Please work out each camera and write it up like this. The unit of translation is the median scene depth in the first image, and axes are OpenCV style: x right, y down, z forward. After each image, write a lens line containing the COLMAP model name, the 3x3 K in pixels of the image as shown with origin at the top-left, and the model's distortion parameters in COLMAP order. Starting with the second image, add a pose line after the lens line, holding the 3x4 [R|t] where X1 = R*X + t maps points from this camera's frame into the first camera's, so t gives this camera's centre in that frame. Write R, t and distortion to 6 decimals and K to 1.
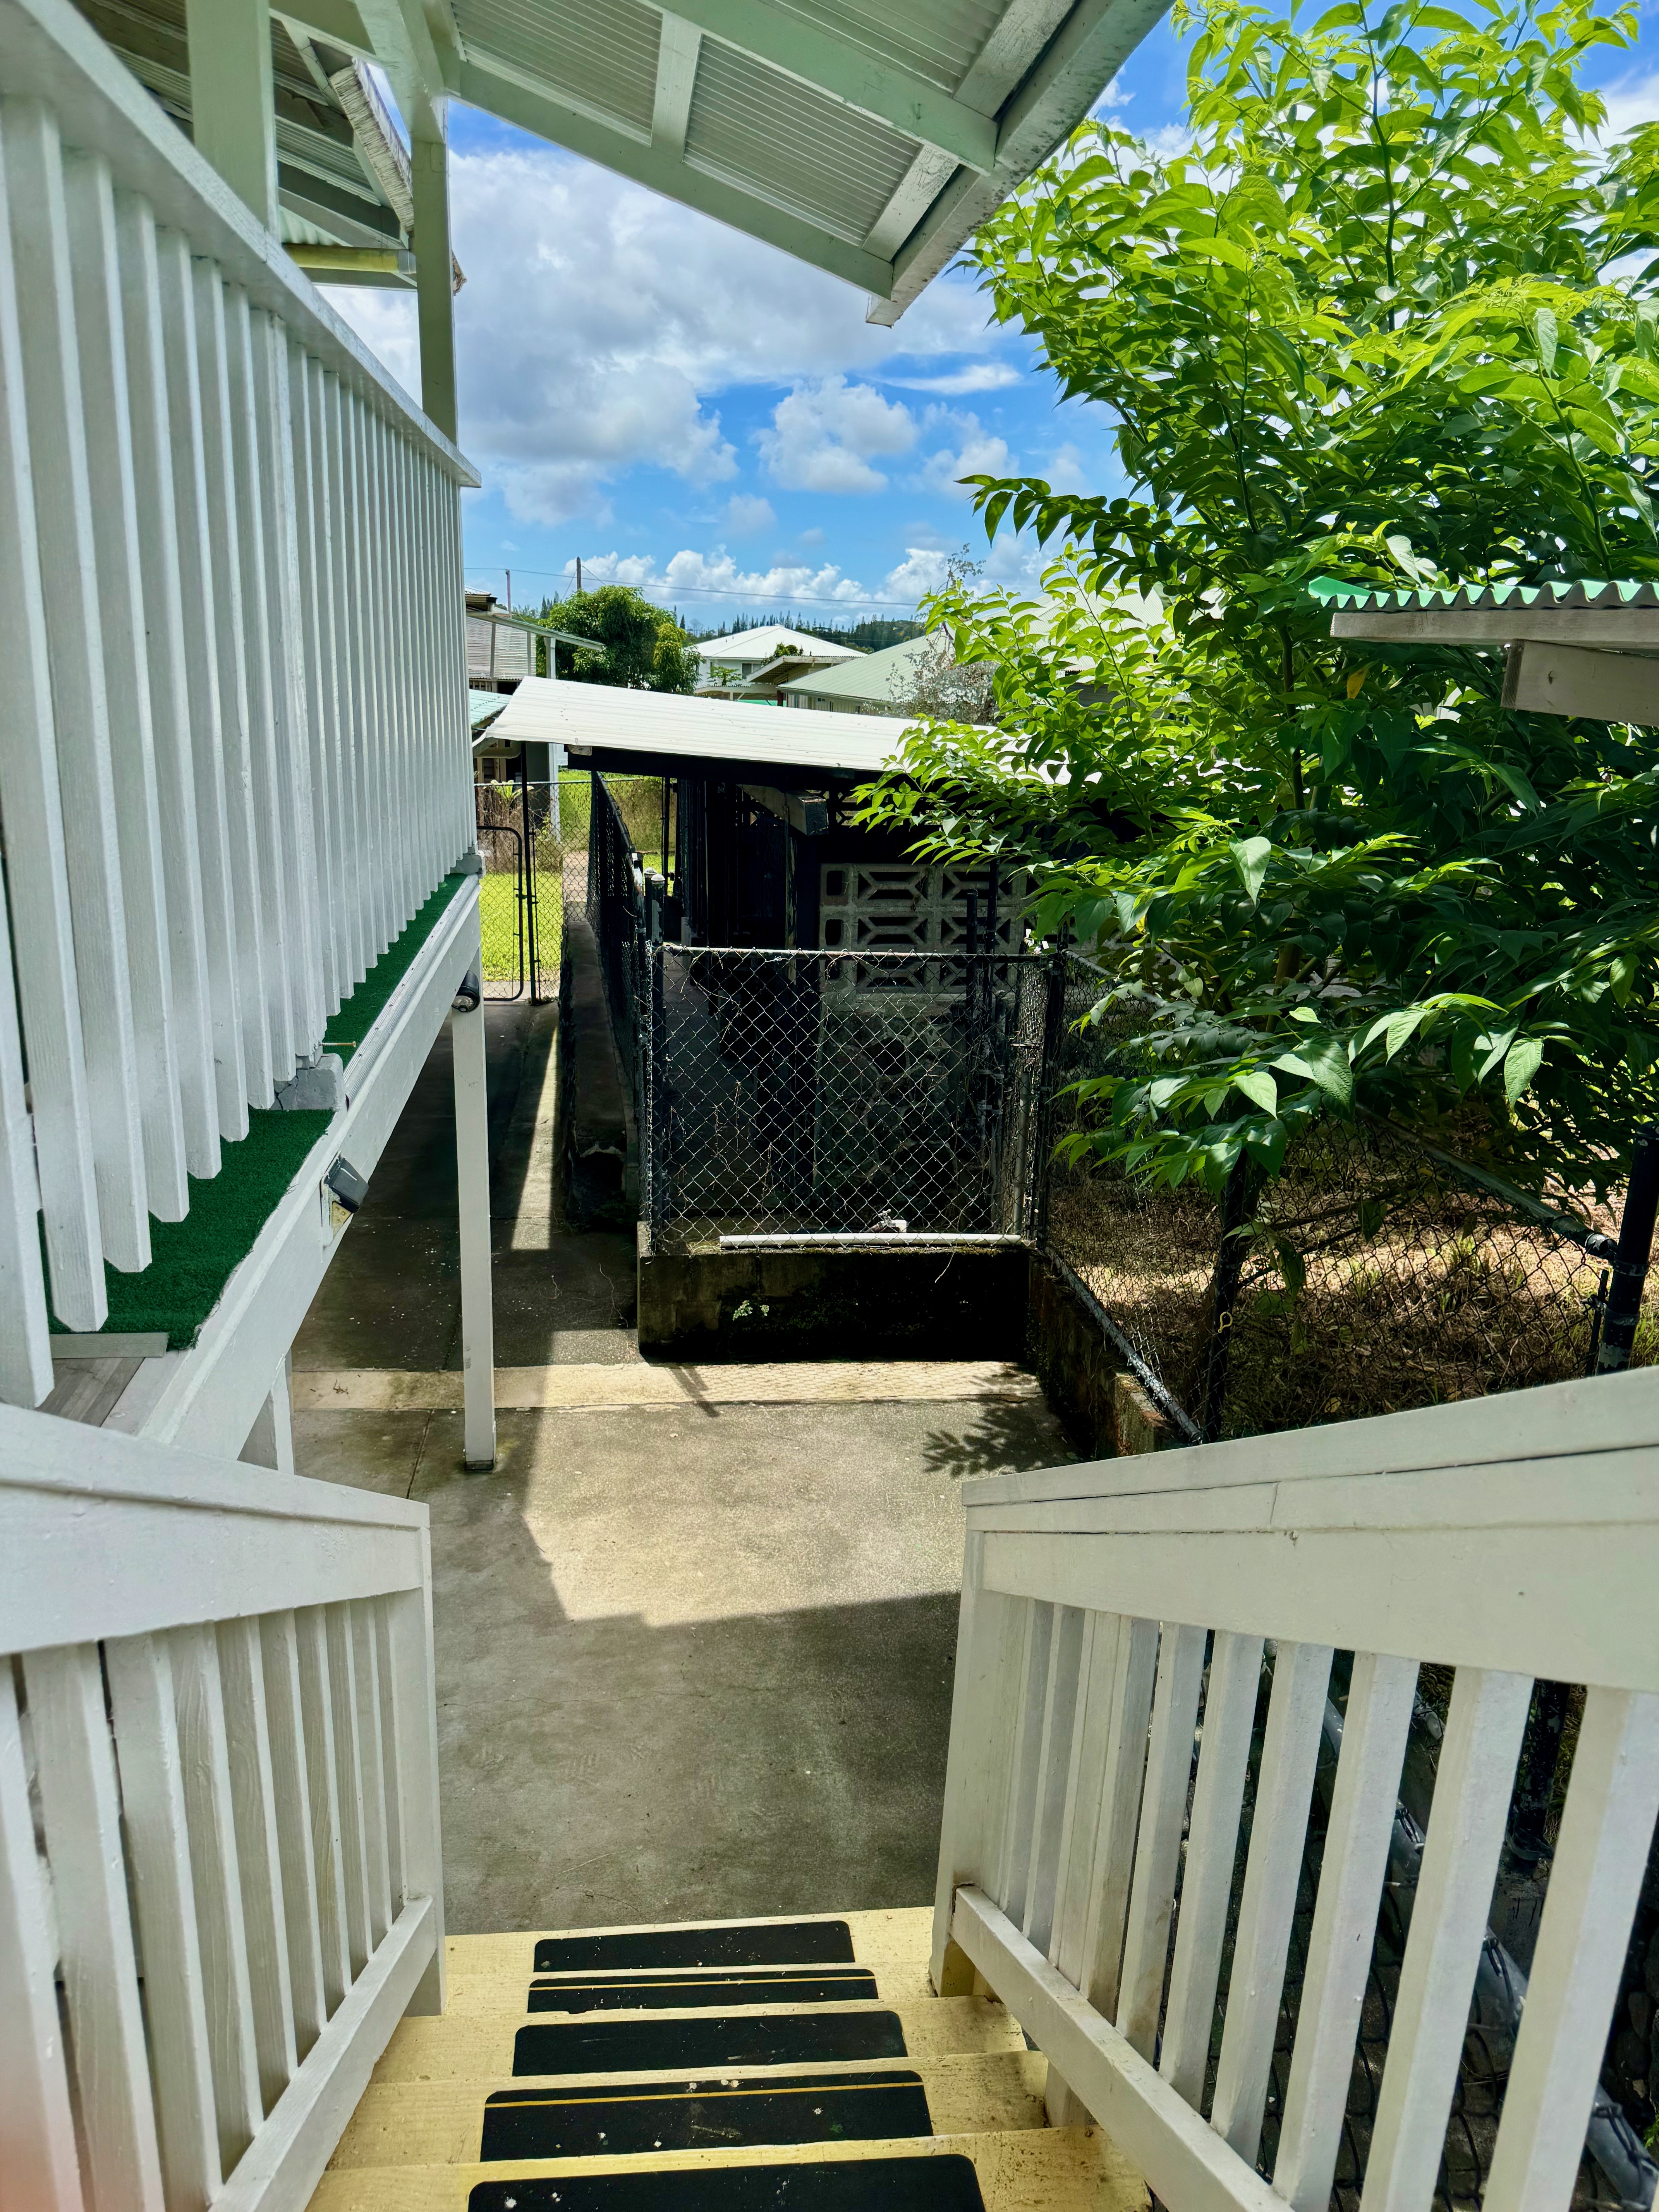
lens RADIAL K [[1581.8, 0, 817.9], [0, 1581.8, 1112.1], [0, 0, 1]] dist [0.166582, -0.308819]
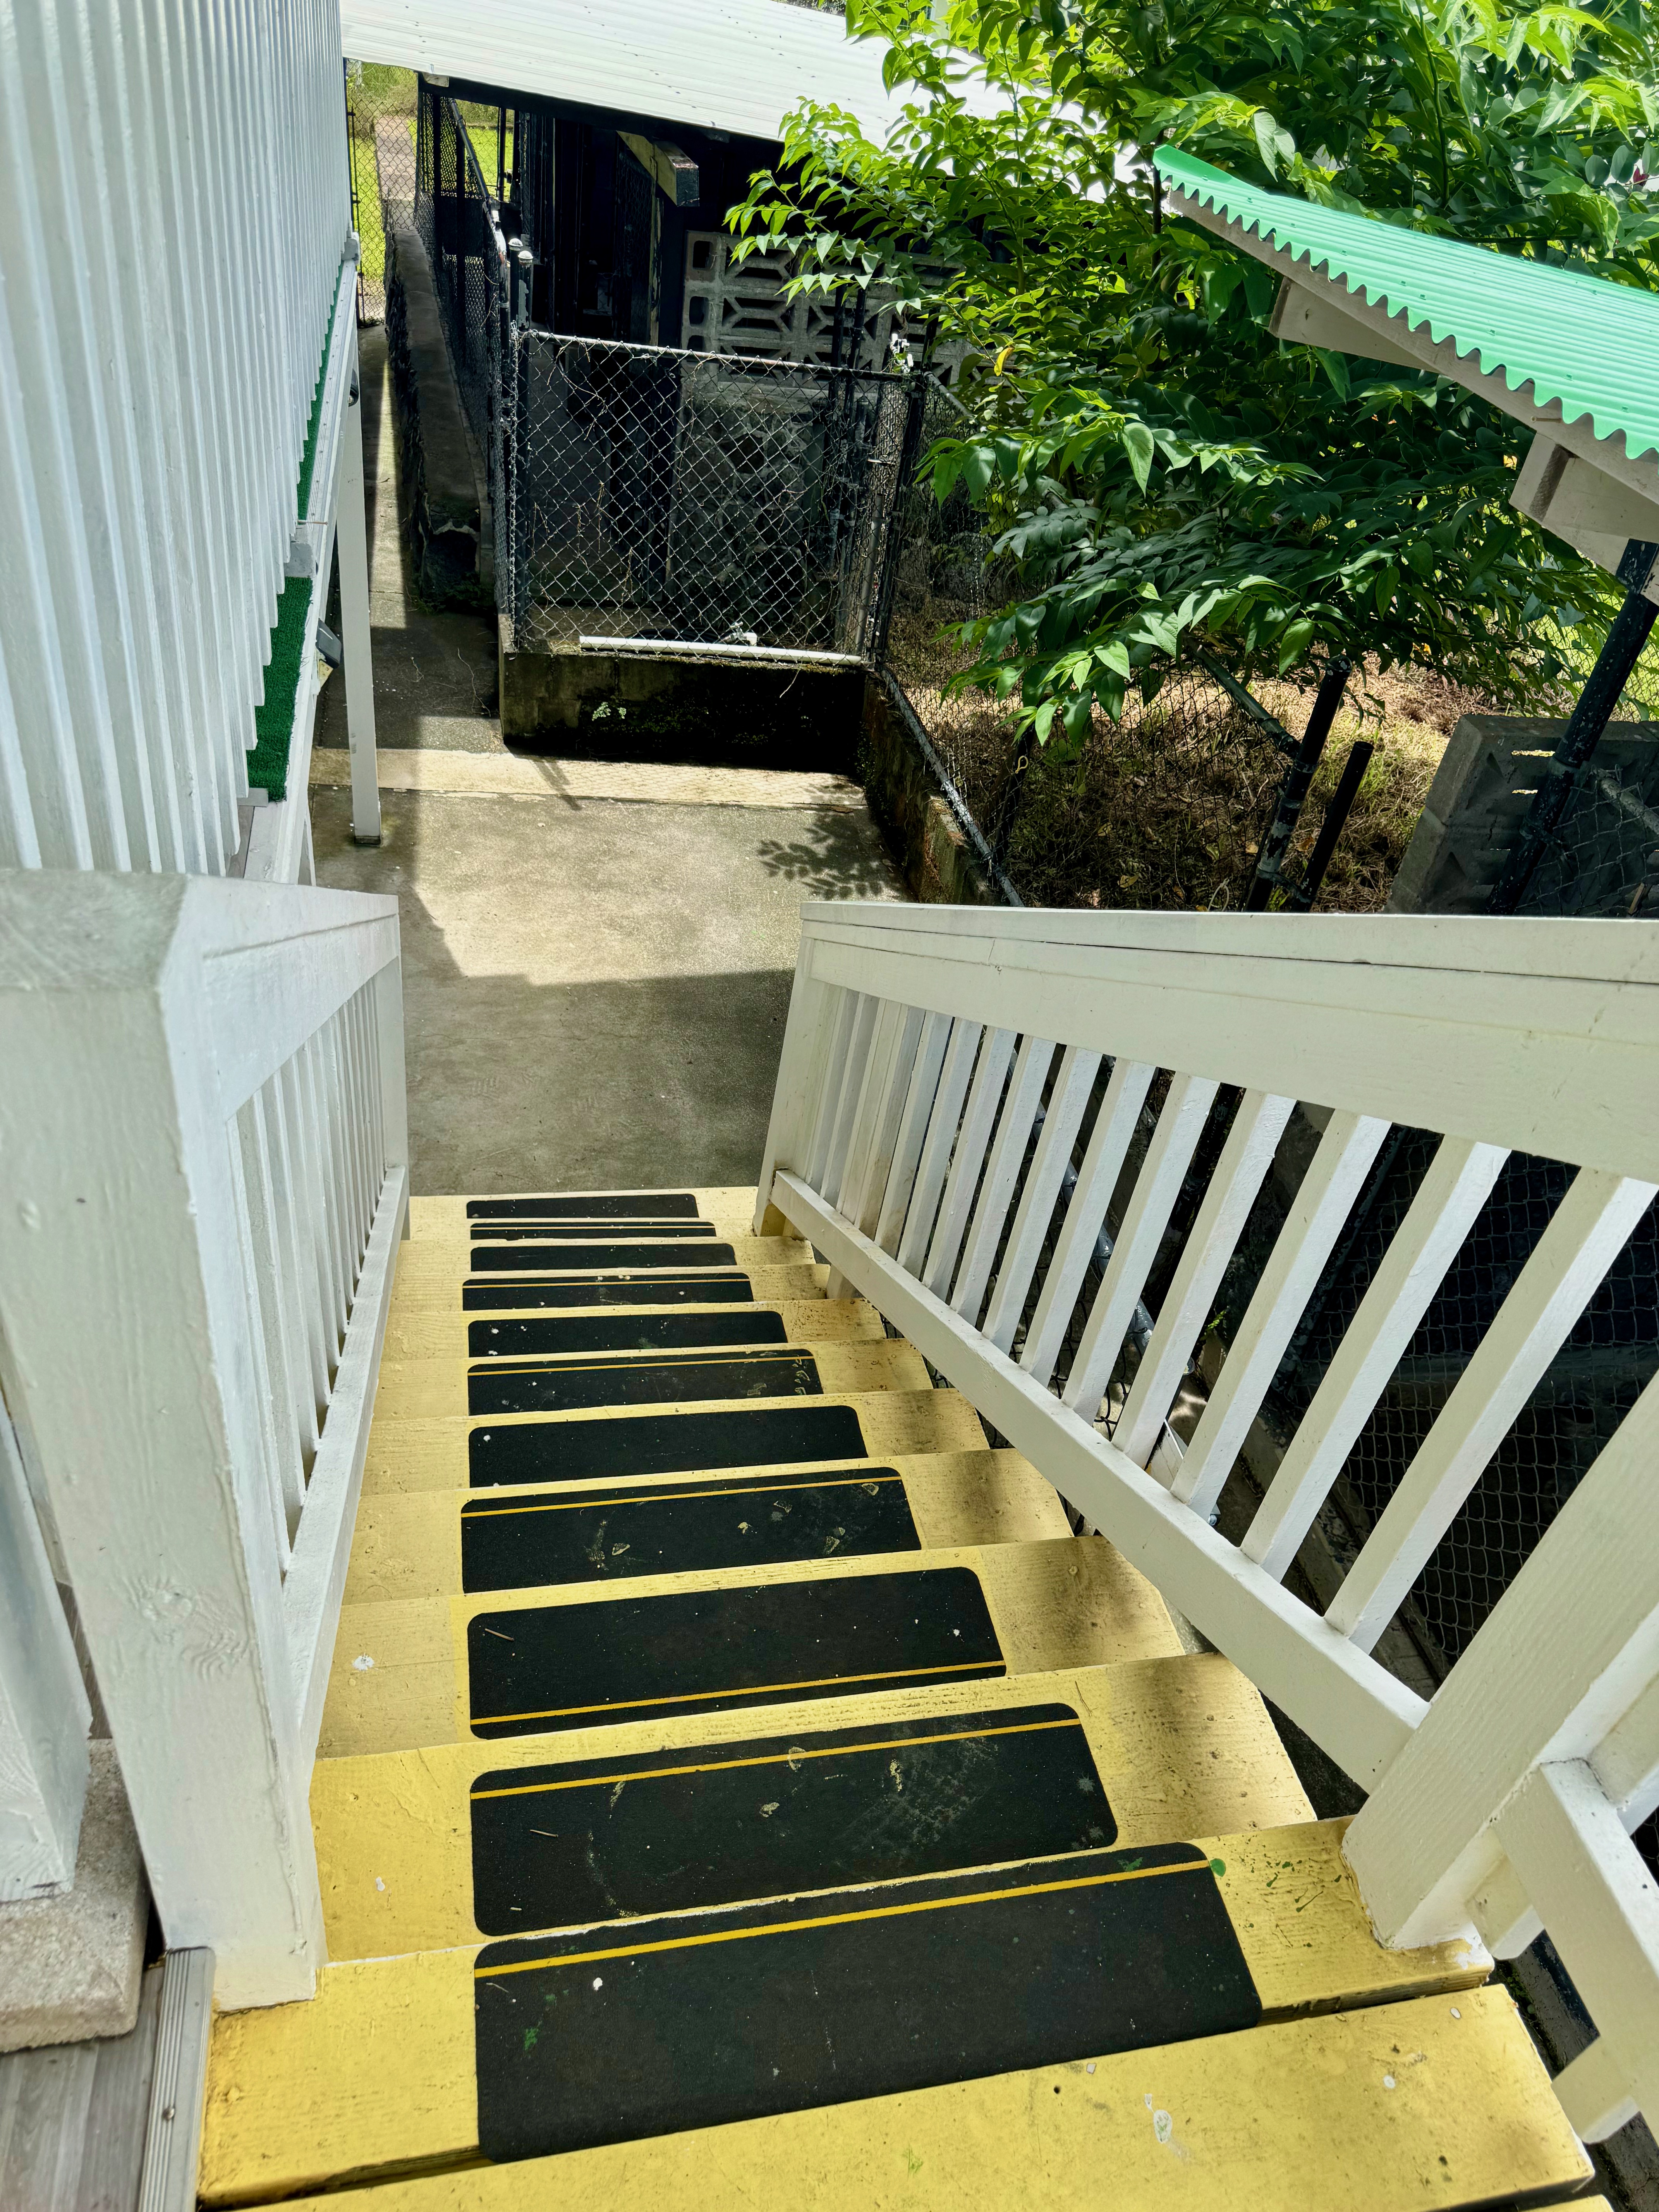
lens RADIAL K [[1581.8, 0, 817.9], [0, 1581.8, 1112.1], [0, 0, 1]] dist [0.166582, -0.308819]
pose [[0.992649, 0.033133, 0.116408, -0.019724], [-0.075052, 0.923062, 0.377258, -0.048101], [-0.094952, -0.383221, 0.918763, -0.129639]]
